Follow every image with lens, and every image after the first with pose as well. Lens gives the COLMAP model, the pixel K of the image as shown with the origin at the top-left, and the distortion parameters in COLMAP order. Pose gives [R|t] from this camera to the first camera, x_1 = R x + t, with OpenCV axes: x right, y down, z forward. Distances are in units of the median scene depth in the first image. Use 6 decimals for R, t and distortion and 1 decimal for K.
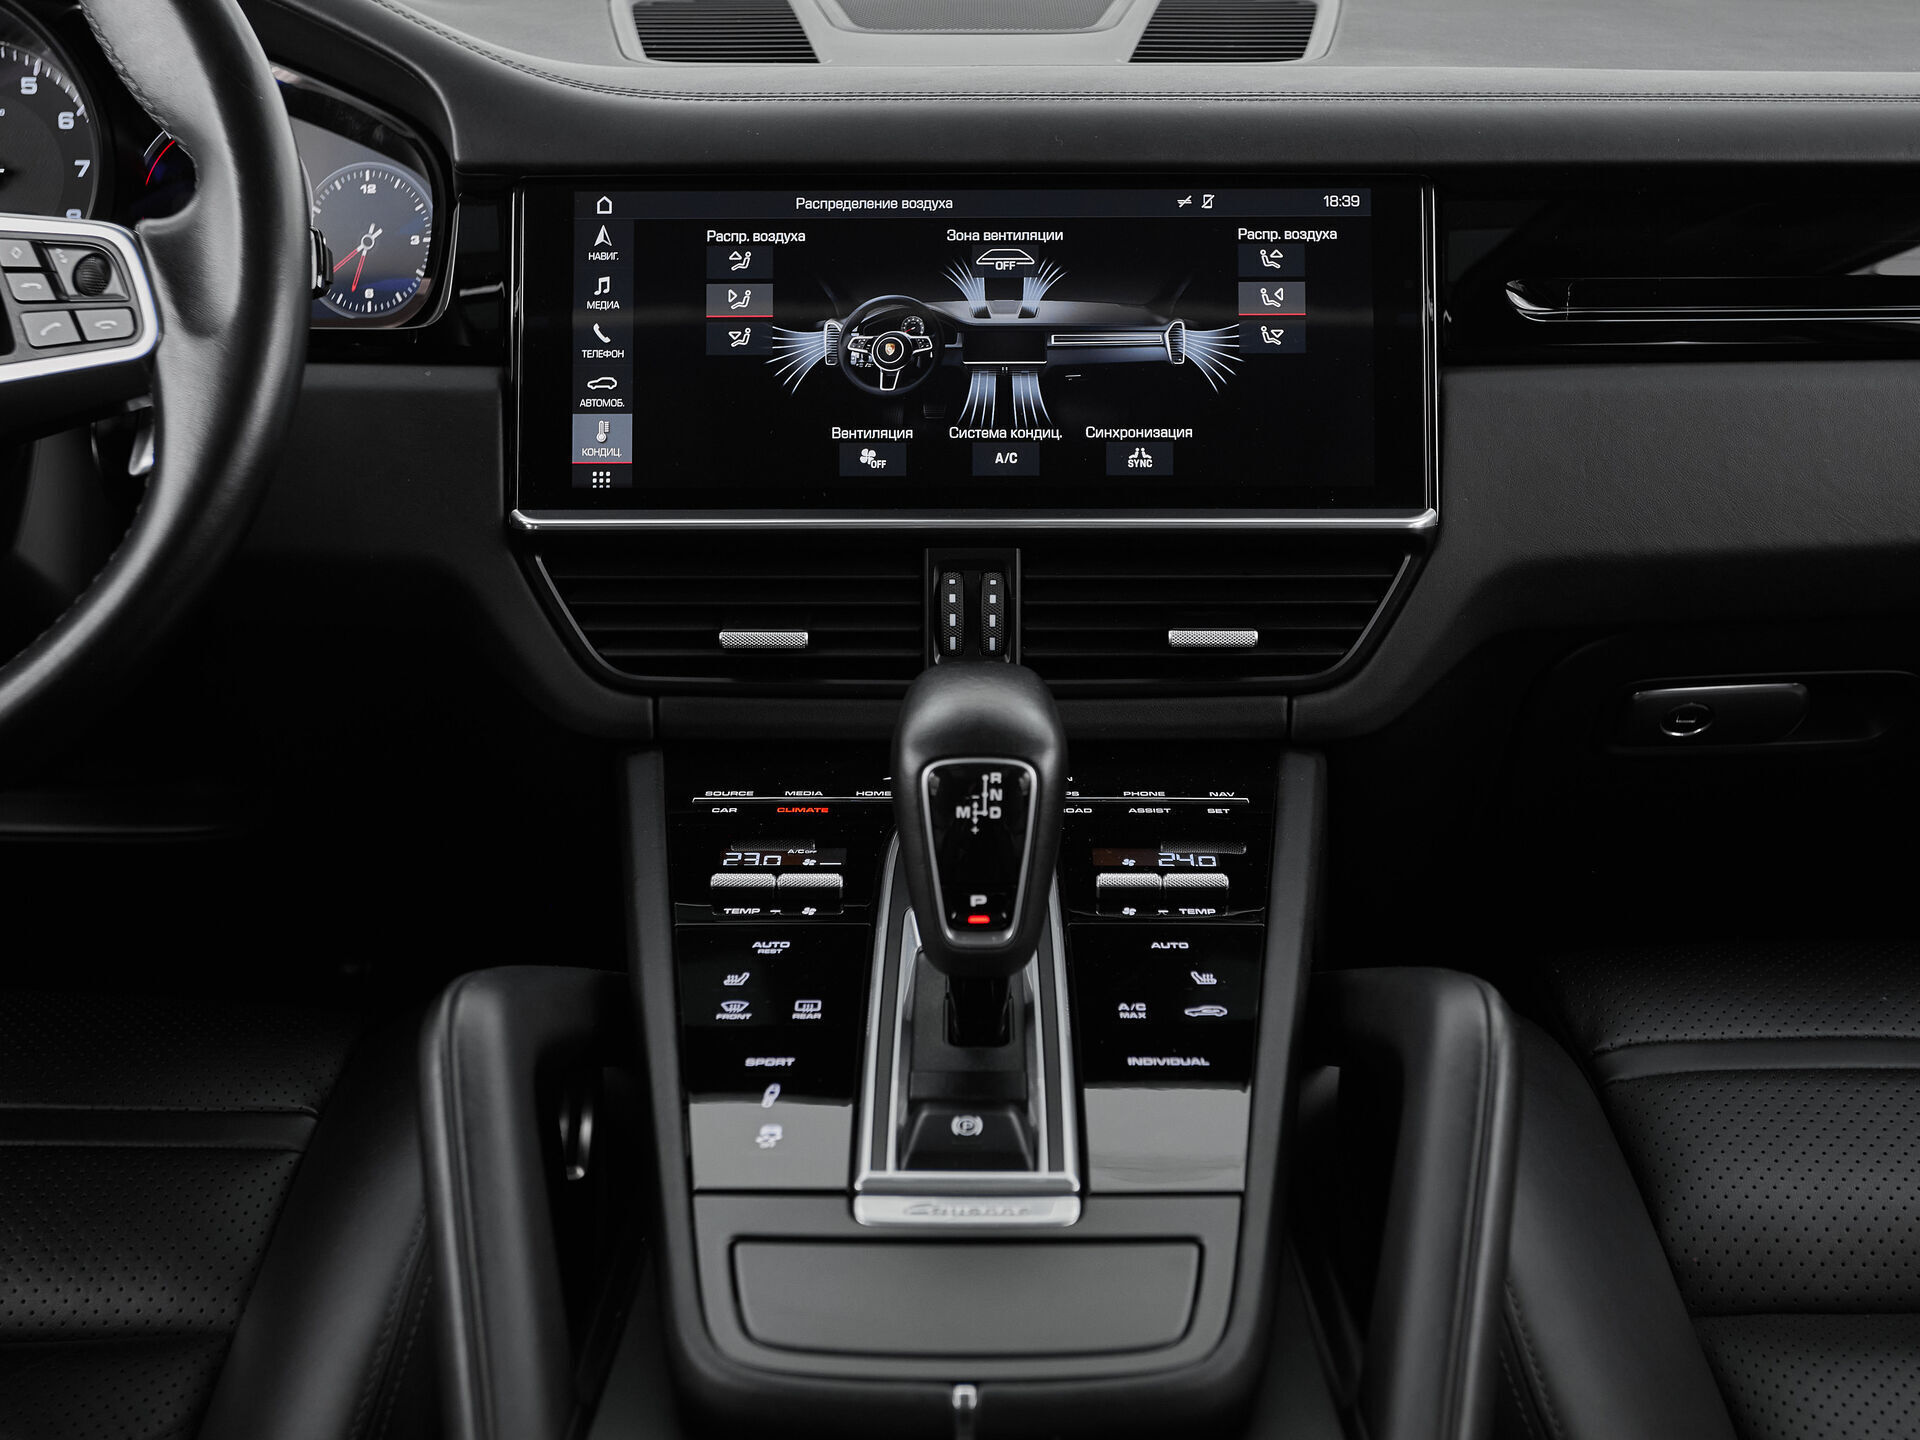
lens RADIAL K [[2589.7, 0, 955.1], [0, 2589.7, 640.8], [0, 0, 1]] dist [0.039425, 0.000000]
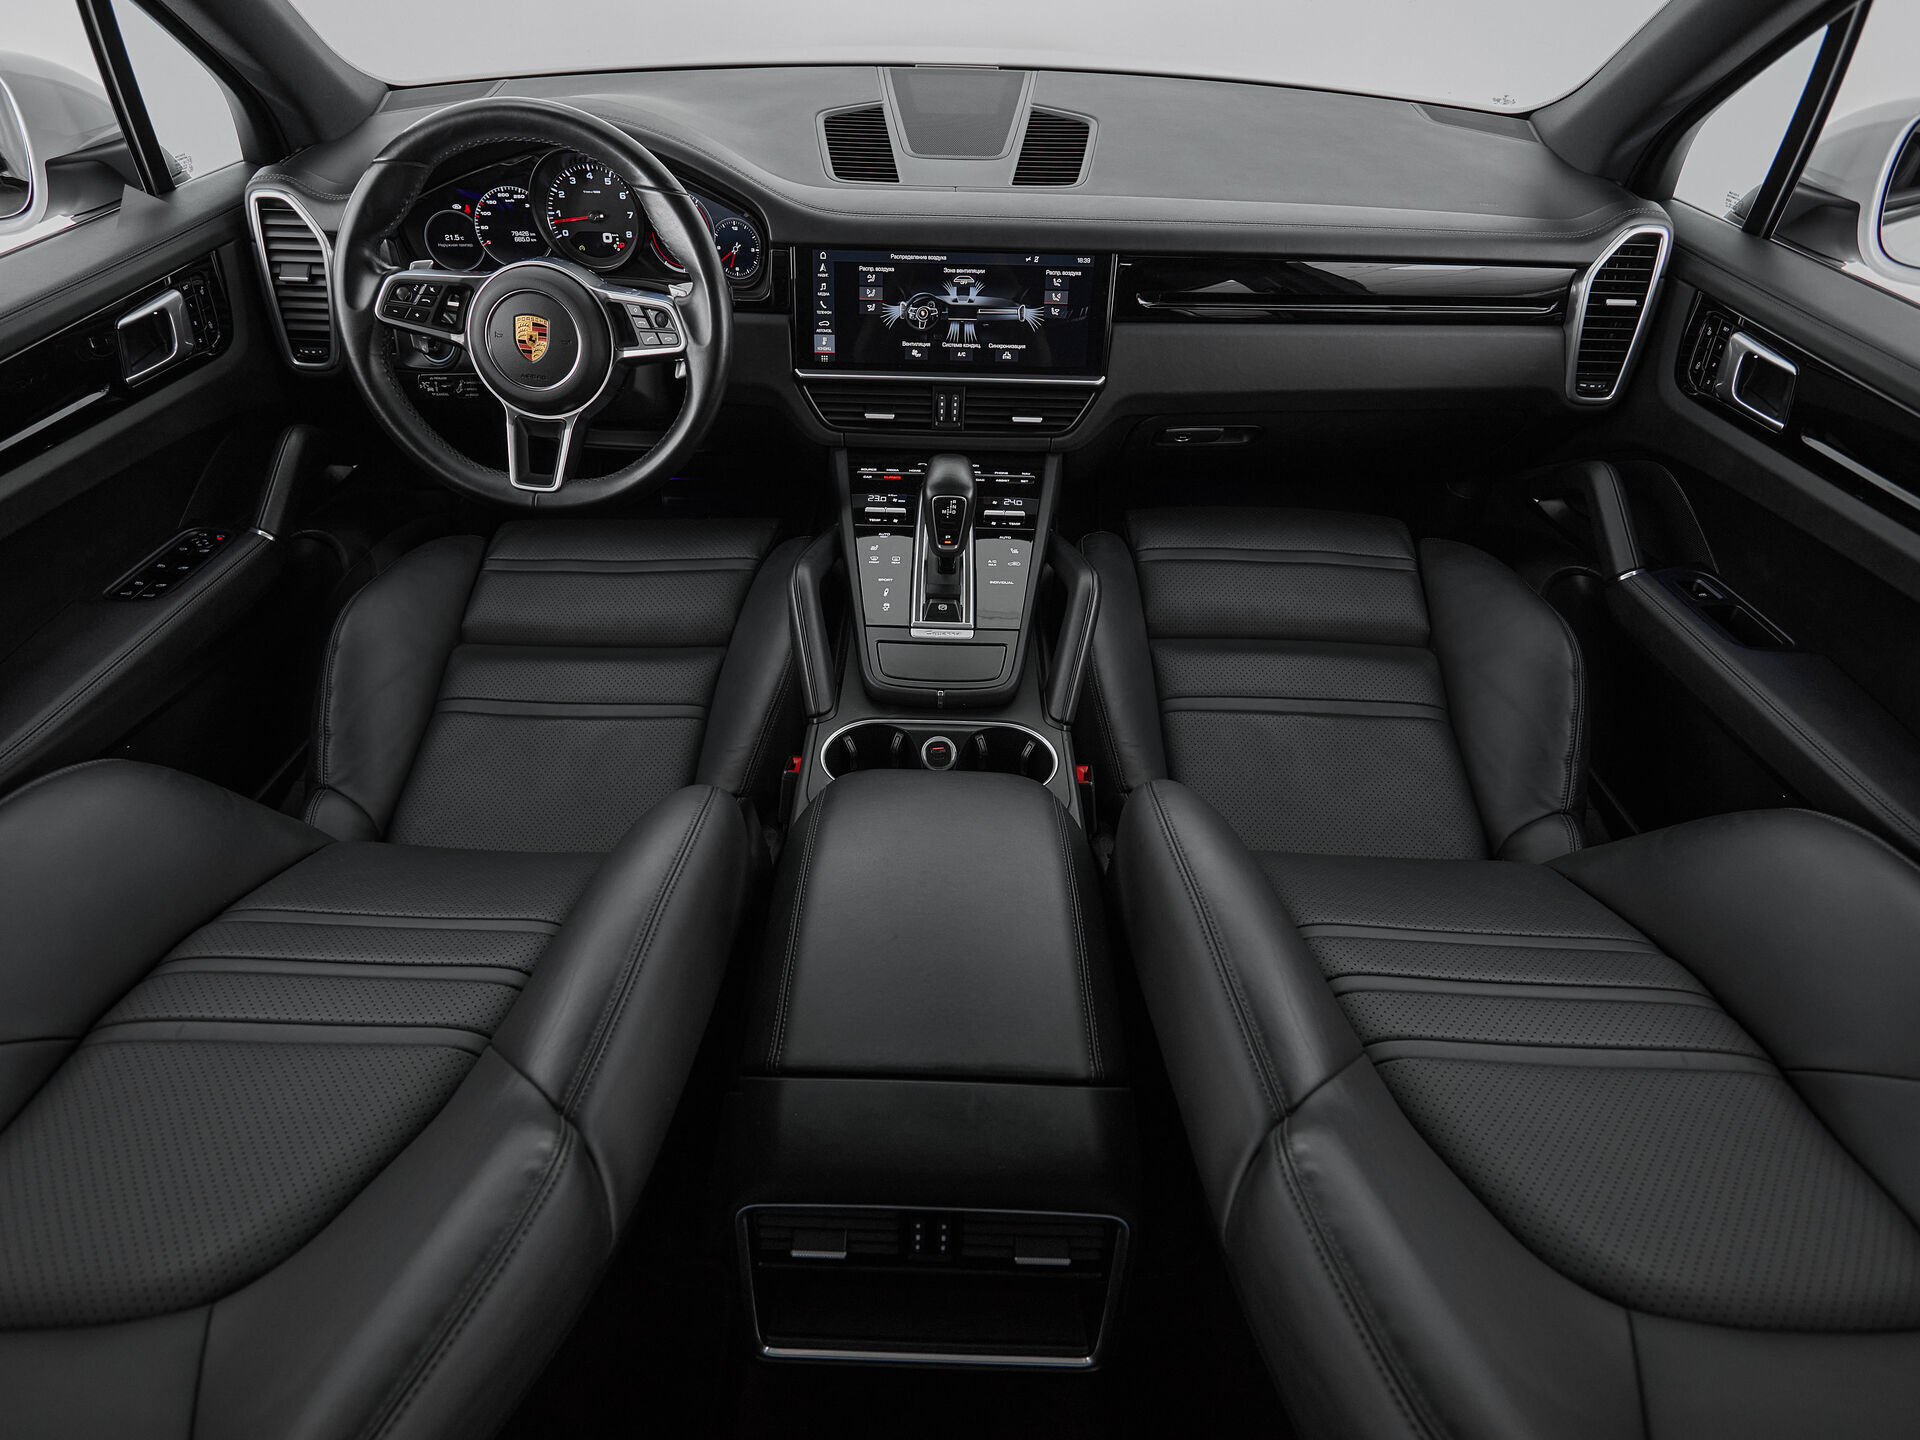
lens RADIAL K [[1025.7, 0, 915.3], [0, 1025.7, 715.8], [0, 0, 1]] dist [0.004662, -0.001236]
pose [[0.999673, 0.025238, -0.004128, -0.017662], [-0.020108, 0.875465, 0.482863, -0.273068], [0.015800, -0.482622, 0.875686, -0.222945]]
